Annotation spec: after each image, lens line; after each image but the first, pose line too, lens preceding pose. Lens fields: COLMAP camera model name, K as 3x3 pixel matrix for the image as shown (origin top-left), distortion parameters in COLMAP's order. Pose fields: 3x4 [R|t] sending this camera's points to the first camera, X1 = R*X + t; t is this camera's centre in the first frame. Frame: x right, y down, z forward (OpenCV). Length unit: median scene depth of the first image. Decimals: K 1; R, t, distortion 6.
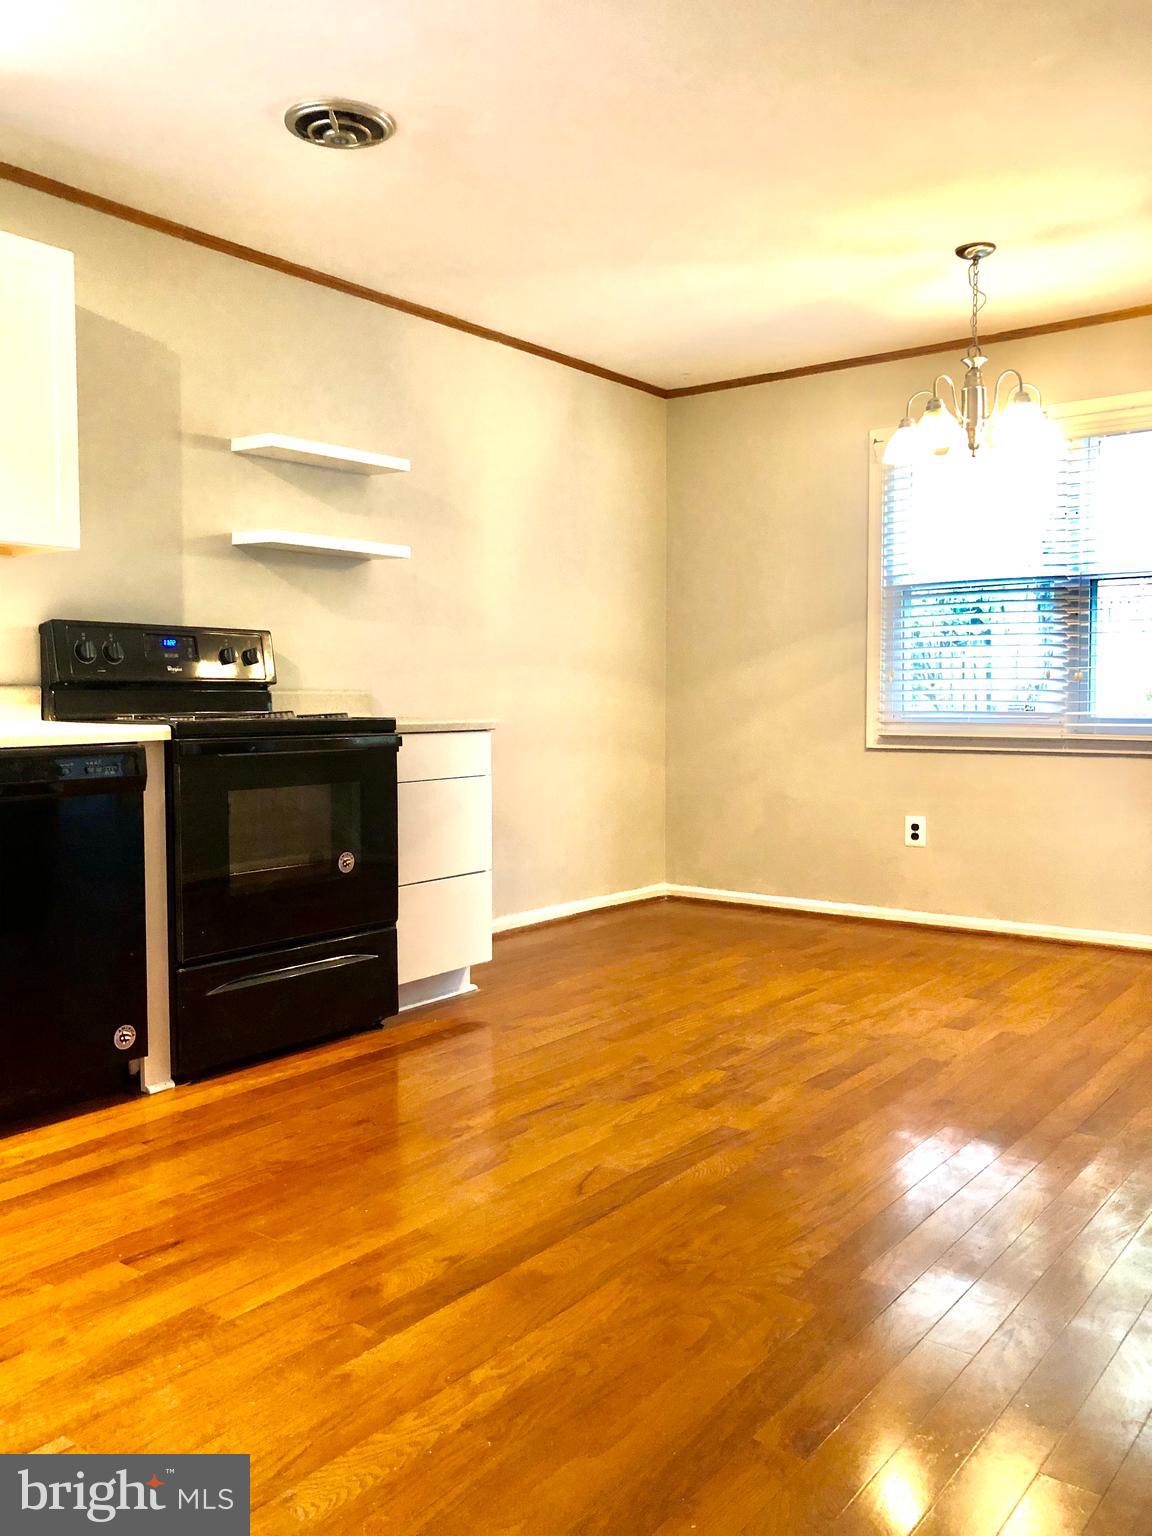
lens RADIAL K [[1249.6, 0, 576.0], [0, 1249.6, 768.0], [0, 0, 1]] dist [0.004239, -0.017069]
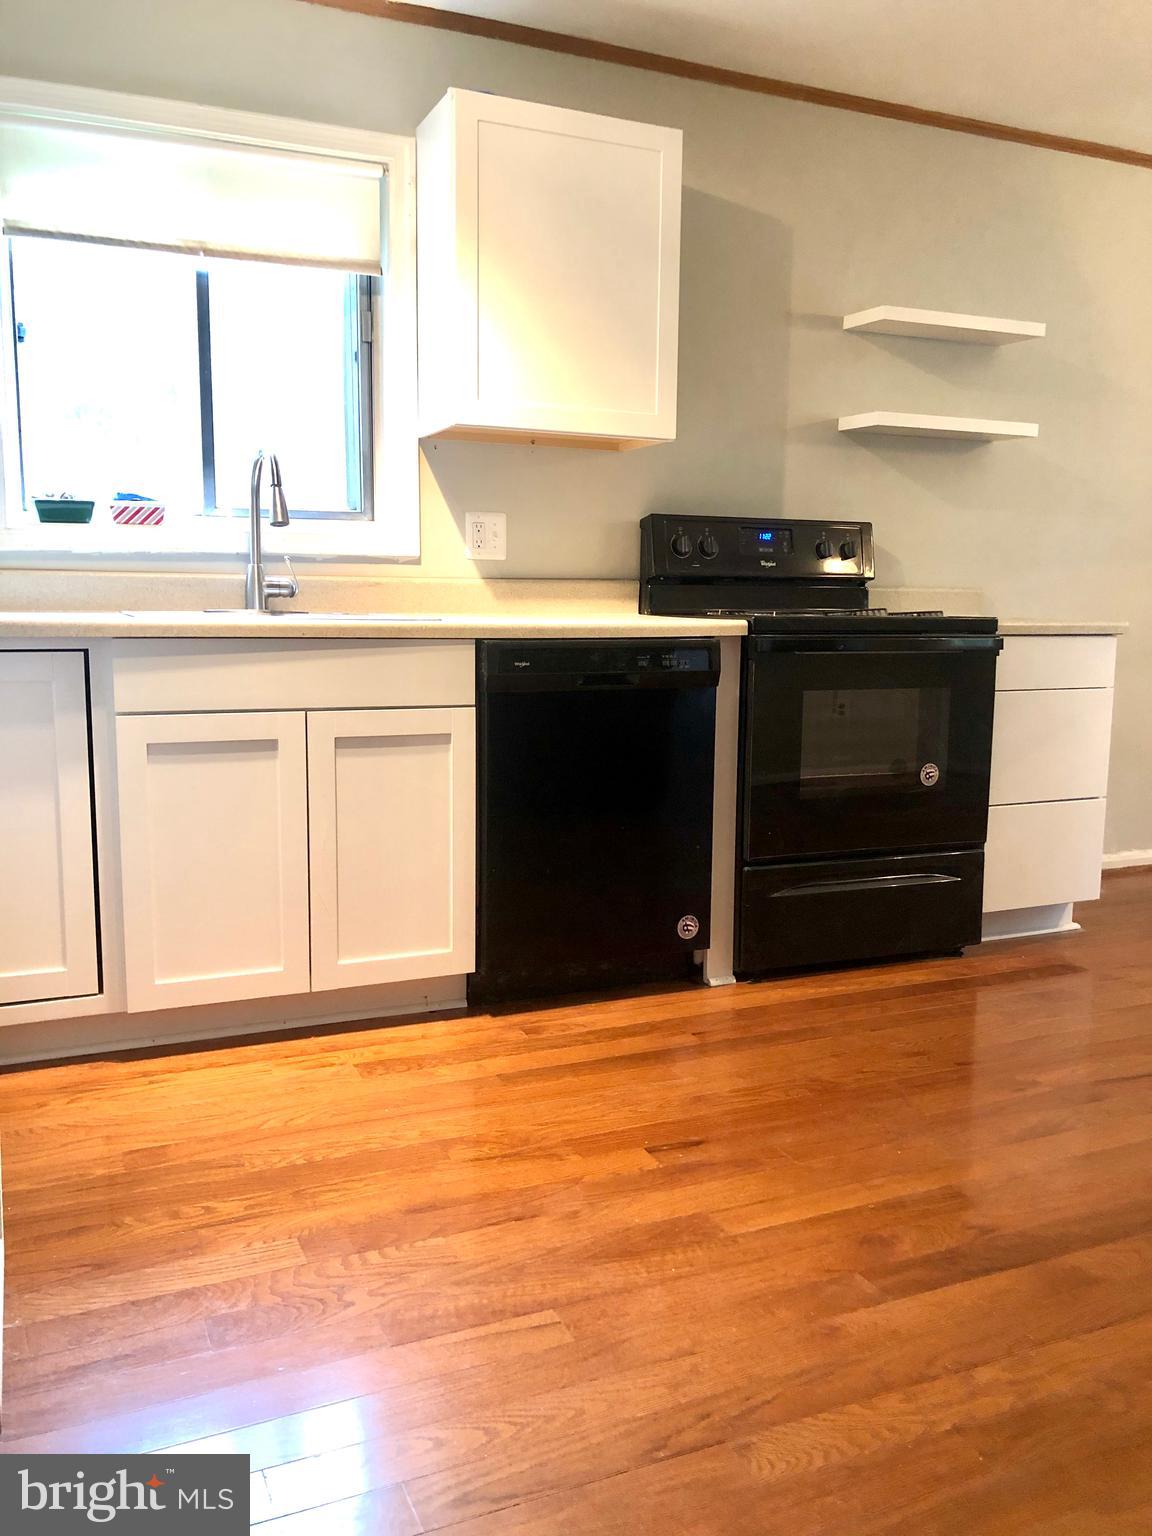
lens RADIAL K [[1263.2, 0, 578.3], [0, 1263.2, 761.1], [0, 0, 1]] dist [0.040605, -0.033696]
pose [[0.877124, 0.077467, -0.473975, 0.035839], [-0.043248, 0.995636, 0.082696, -0.000458], [0.478313, -0.052036, 0.876646, 0.061512]]
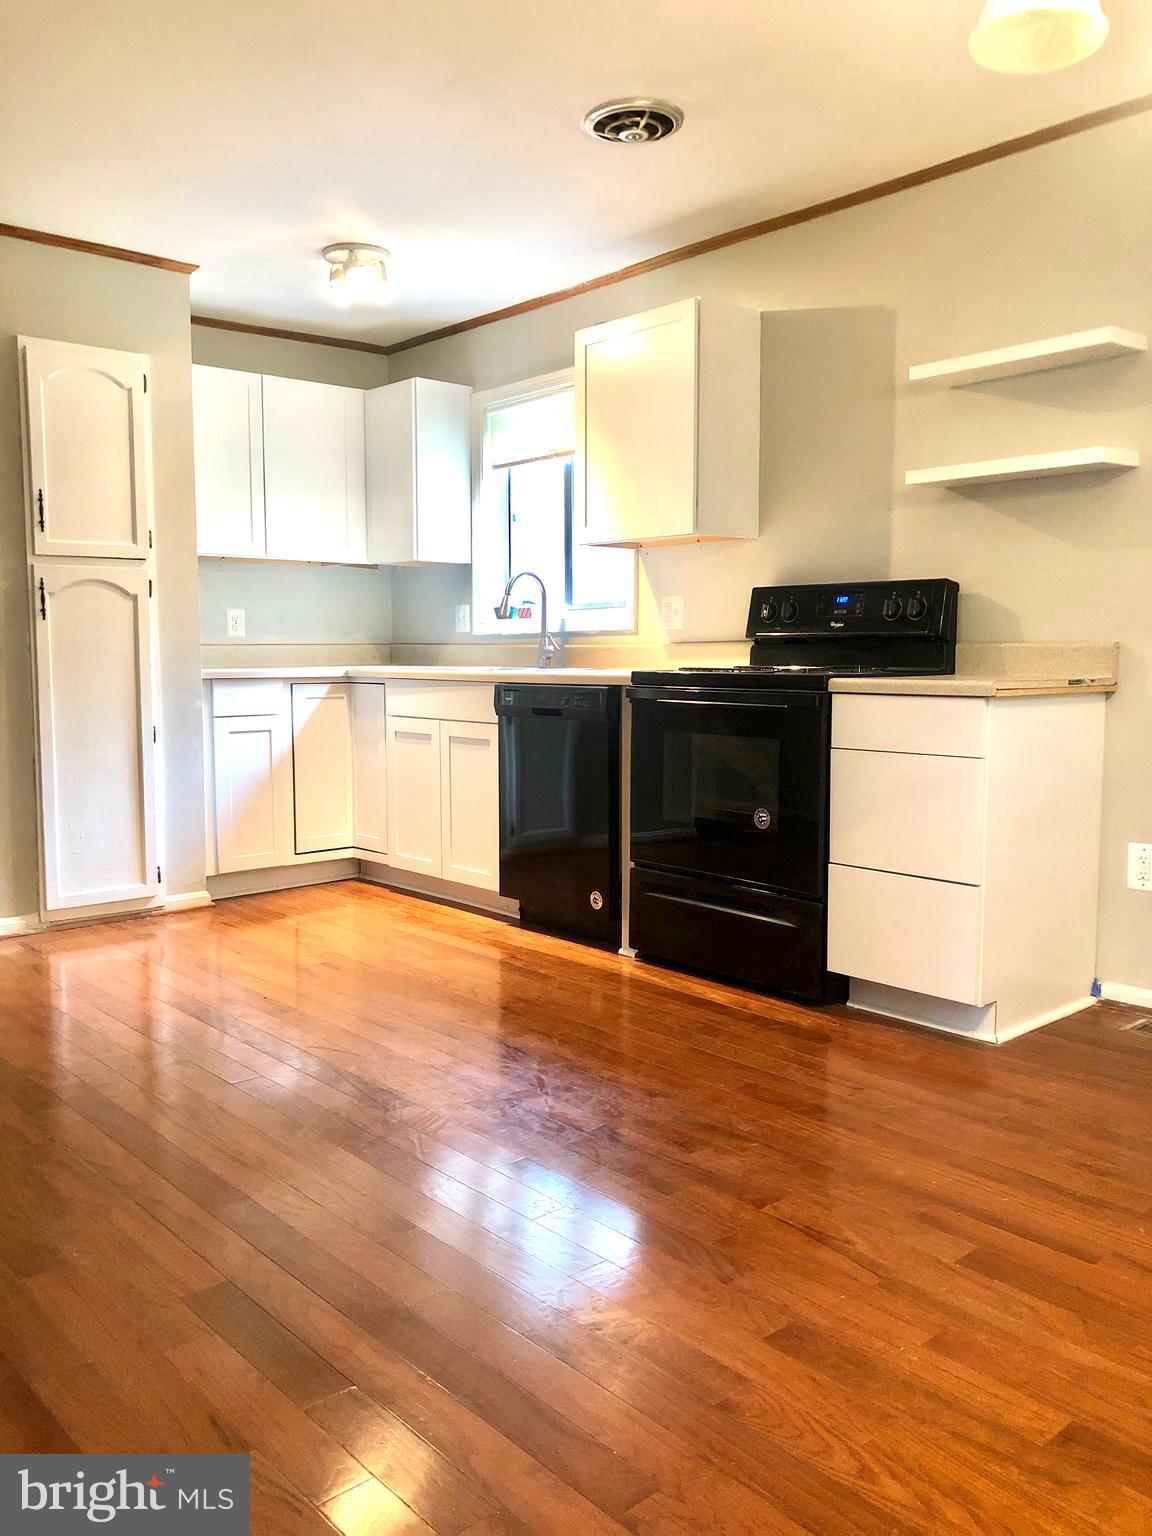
lens RADIAL K [[1249.6, 0, 576.0], [0, 1249.6, 768.0], [0, 0, 1]] dist [0.004239, -0.017069]
pose [[-0.200500, 0.099164, -0.974662, 0.926379], [-0.054271, 0.992212, 0.112114, -0.077354], [0.978189, 0.075375, -0.193556, 1.191653]]
